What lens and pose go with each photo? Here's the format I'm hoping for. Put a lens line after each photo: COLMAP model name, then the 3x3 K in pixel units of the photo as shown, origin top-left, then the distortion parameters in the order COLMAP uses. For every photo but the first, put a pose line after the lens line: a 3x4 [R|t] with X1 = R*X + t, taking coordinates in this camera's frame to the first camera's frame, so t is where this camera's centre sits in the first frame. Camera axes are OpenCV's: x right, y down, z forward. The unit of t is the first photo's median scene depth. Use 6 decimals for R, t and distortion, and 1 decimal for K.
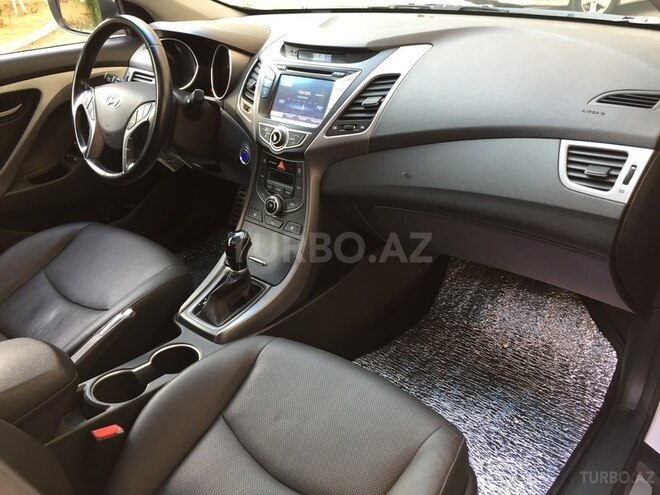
lens RADIAL K [[565.9, 0, 331.1], [0, 565.9, 250.1], [0, 0, 1]] dist [0.080683, -0.108740]
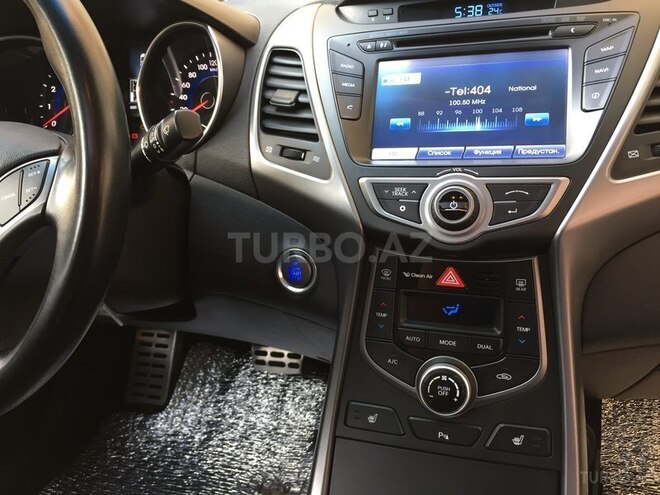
lens RADIAL K [[565.9, 0, 329.6], [0, 565.9, 248.6], [0, 0, 1]] dist [0.080683, -0.108740]
pose [[0.919906, -0.157207, 0.359248, -0.295270], [0.211718, 0.970234, -0.117561, -0.142052], [-0.330074, 0.184204, 0.925808, 0.677049]]
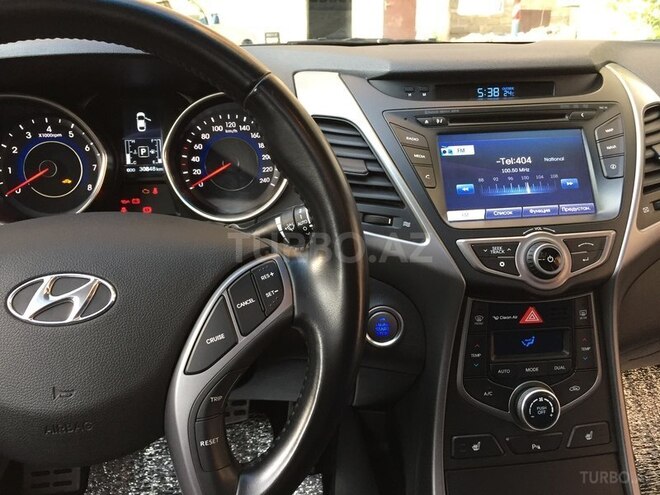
lens RADIAL K [[565.9, 0, 326.2], [0, 565.9, 247.5], [0, 0, 1]] dist [0.080683, -0.108740]
pose [[0.662346, -0.226977, 0.713988, -0.515756], [0.337674, 0.941158, -0.014056, -0.252428], [-0.668785, 0.250406, 0.700017, 0.778047]]
